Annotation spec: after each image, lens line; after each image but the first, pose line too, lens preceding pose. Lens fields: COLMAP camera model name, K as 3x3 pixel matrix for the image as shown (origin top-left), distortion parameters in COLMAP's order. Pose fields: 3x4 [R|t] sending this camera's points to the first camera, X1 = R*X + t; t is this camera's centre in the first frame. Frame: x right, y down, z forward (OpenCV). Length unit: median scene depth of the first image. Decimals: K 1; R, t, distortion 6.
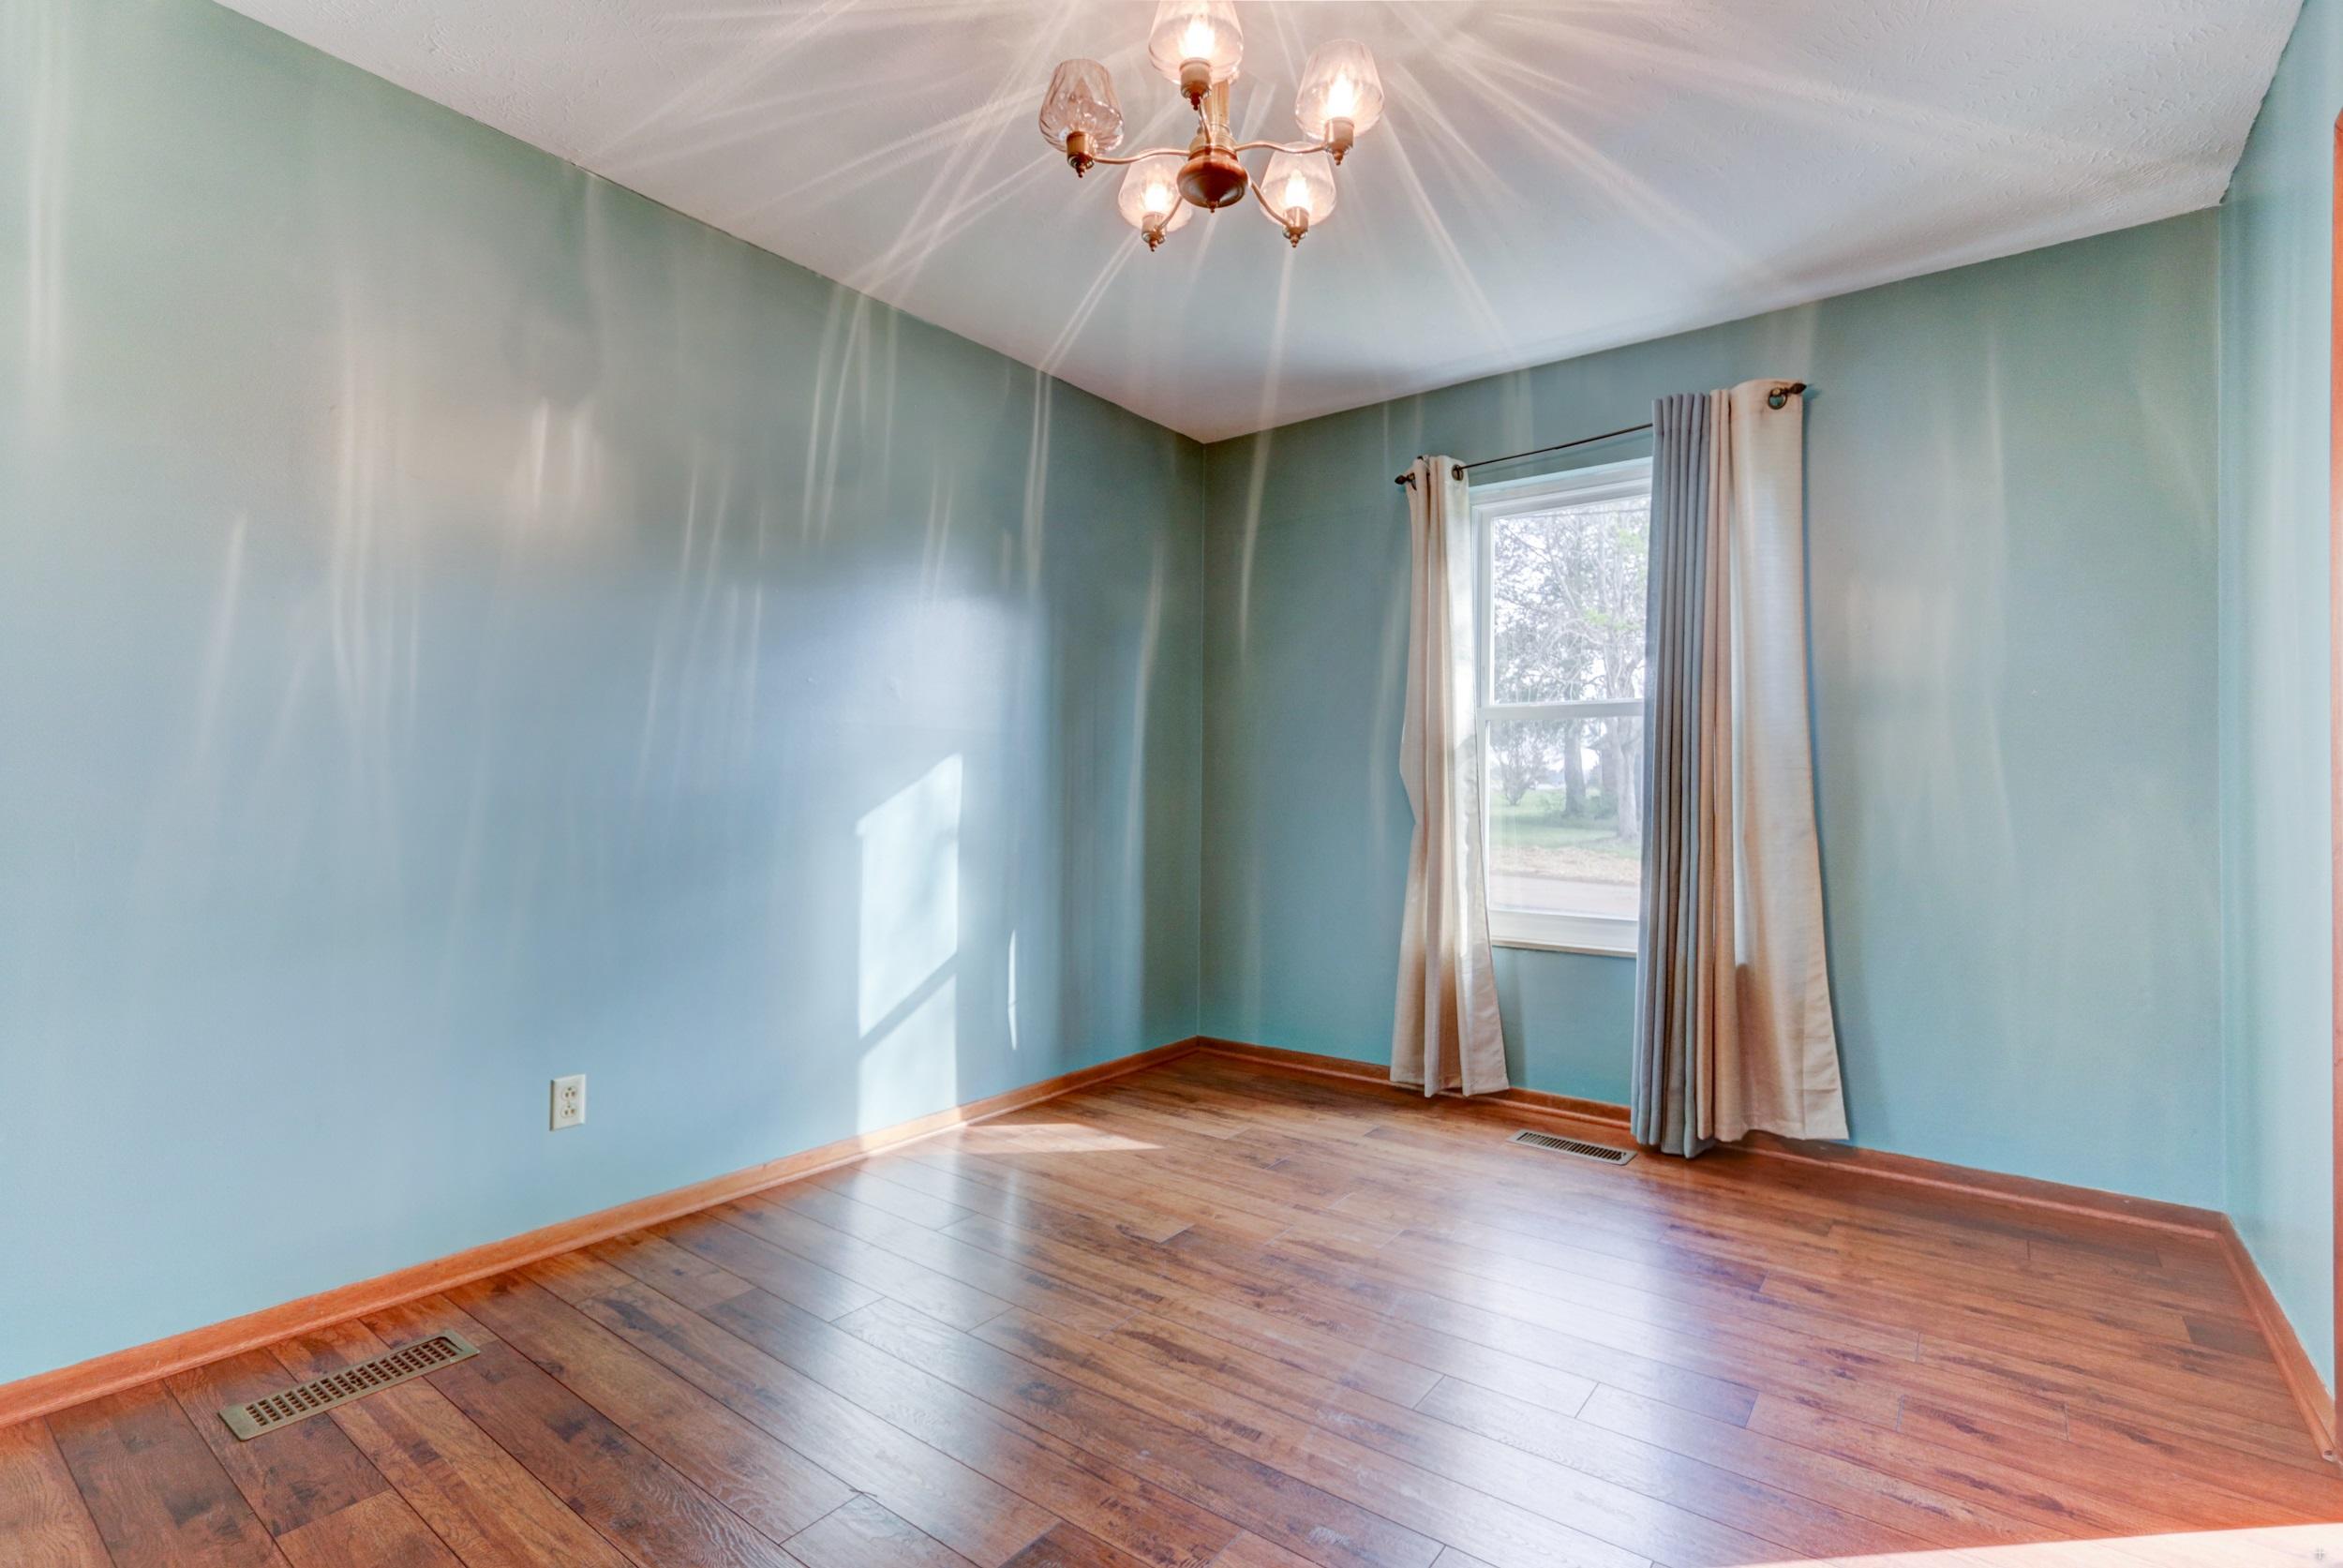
lens RADIAL K [[1072.3, 0, 1185.4], [0, 1072.3, 775.6], [0, 0, 1]] dist [-0.000930, 0.000587]
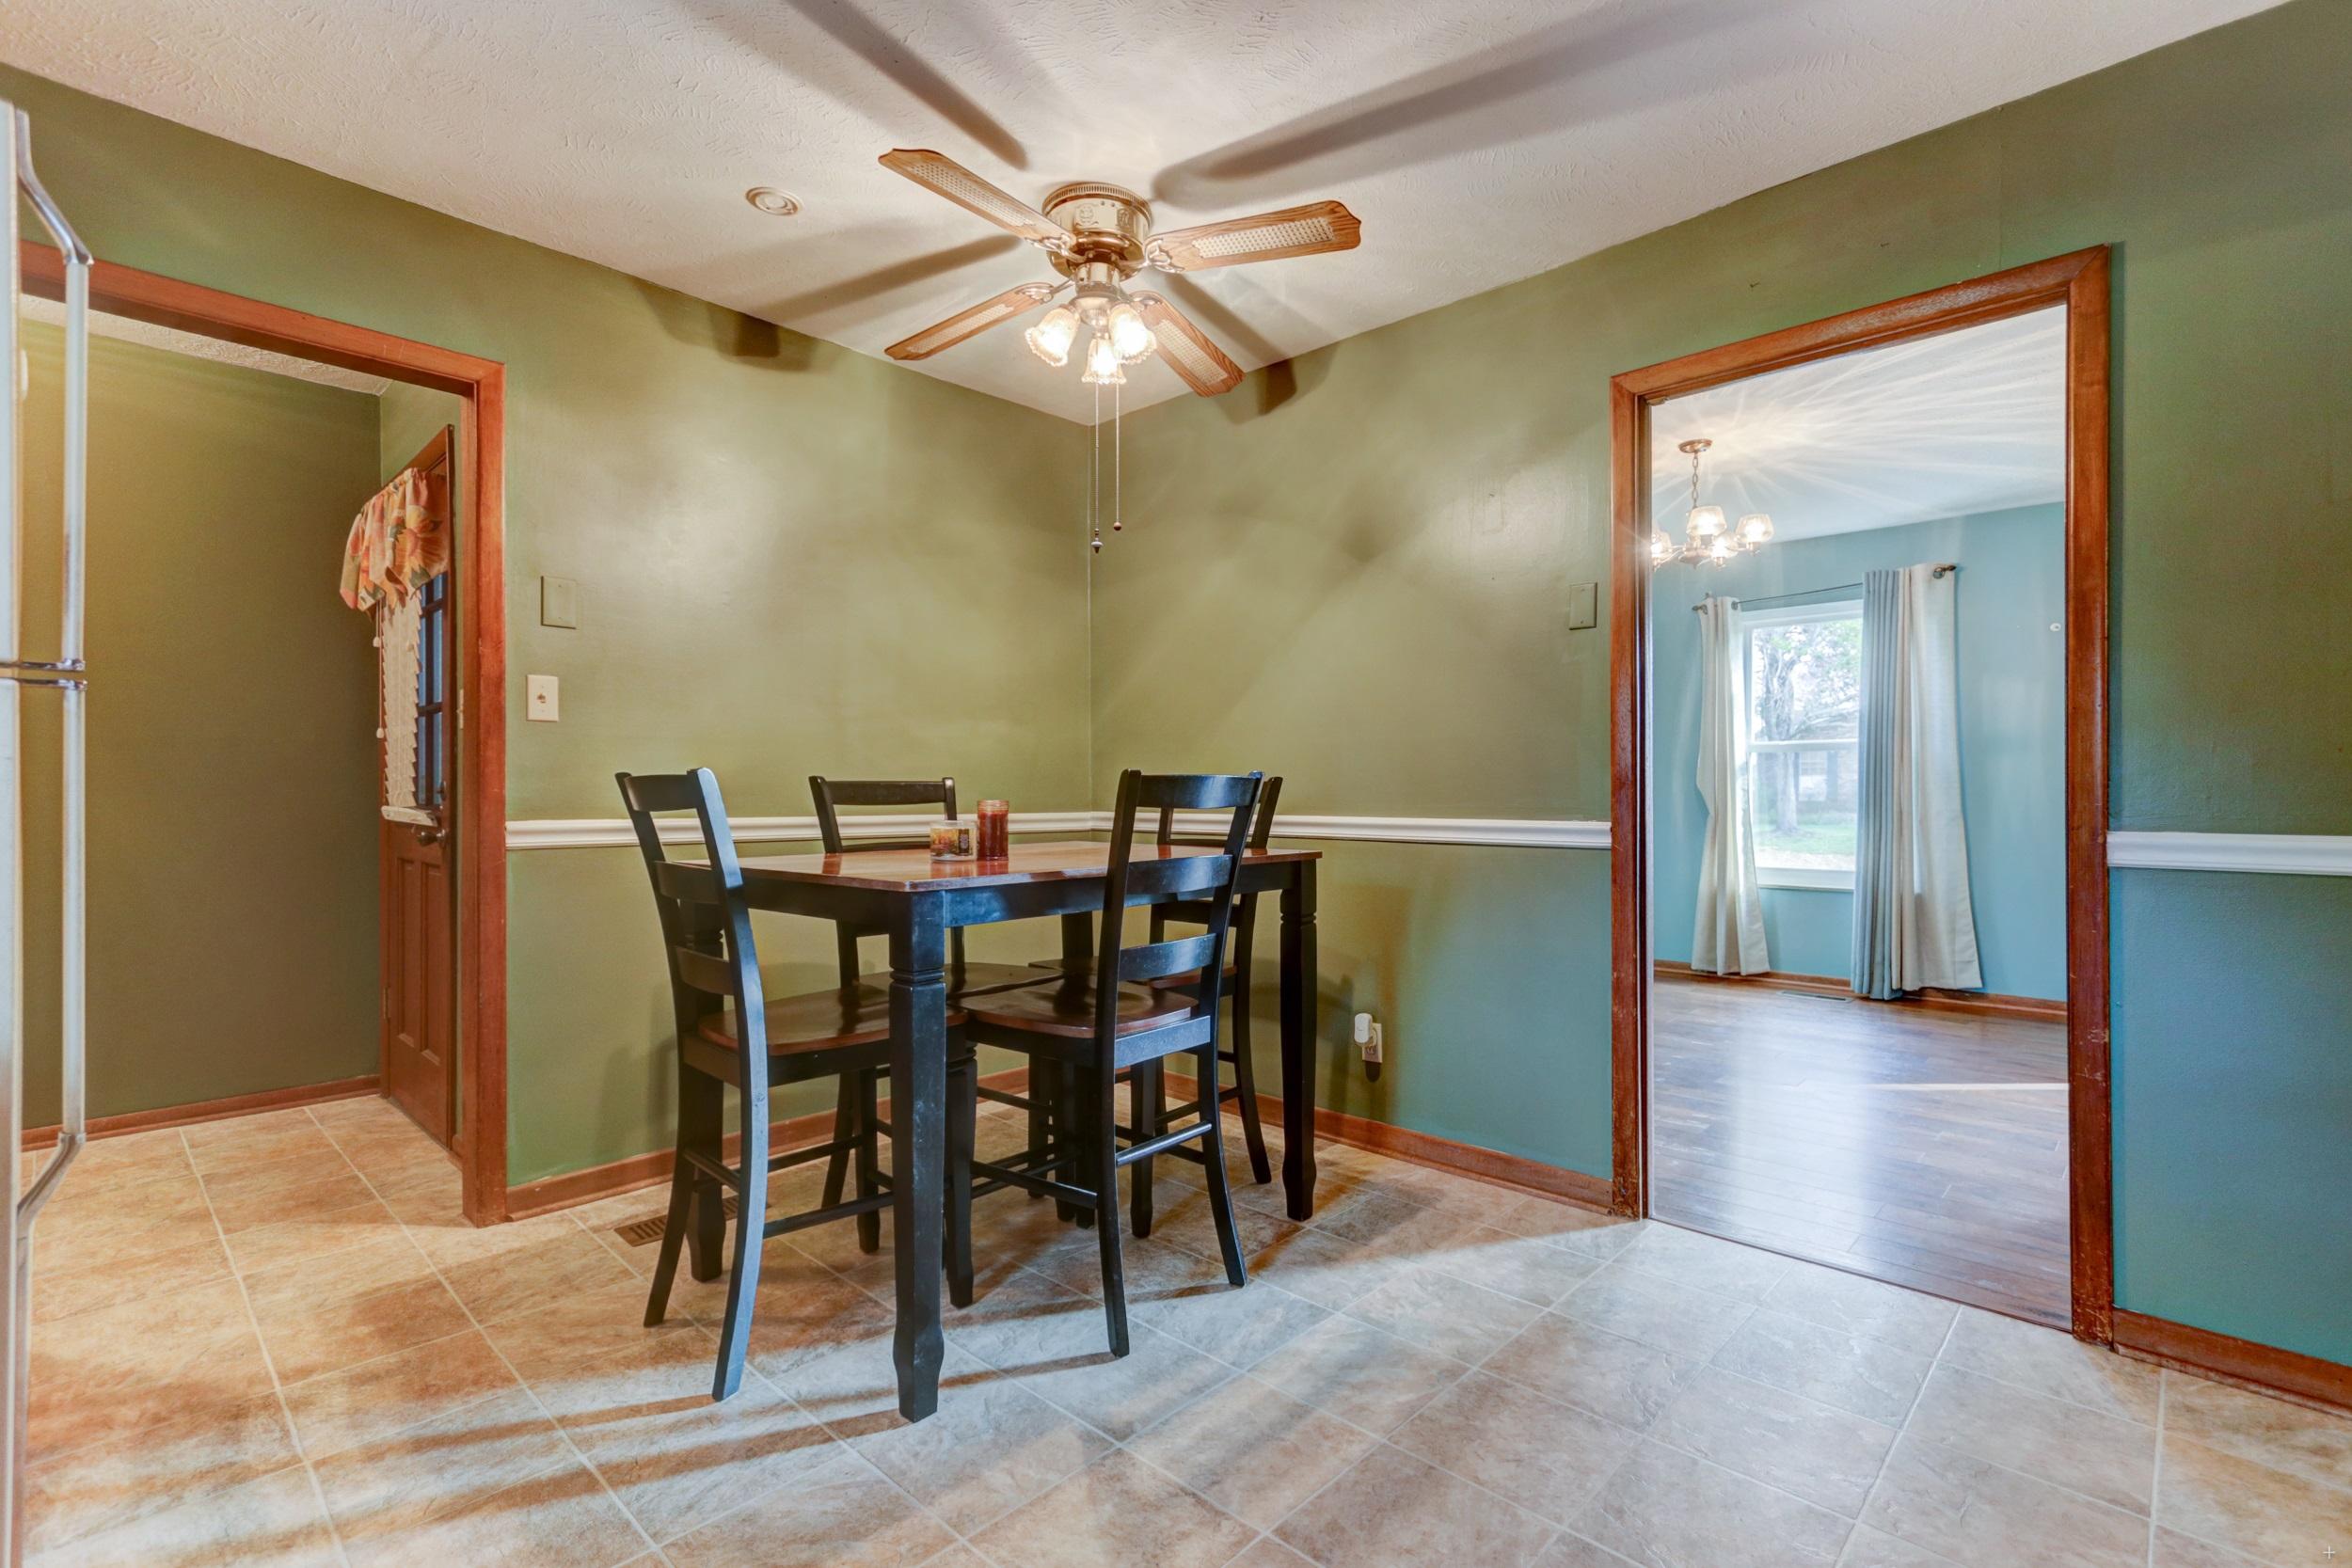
lens RADIAL K [[1076.3, 0, 1181.3], [0, 1076.3, 791.0], [0, 0, 1]] dist [-0.000930, 0.000587]
pose [[0.993064, -0.008198, -0.117288, -0.505936], [0.009427, 0.999906, 0.009933, -0.022211], [0.117196, -0.010970, 0.993048, -0.954433]]
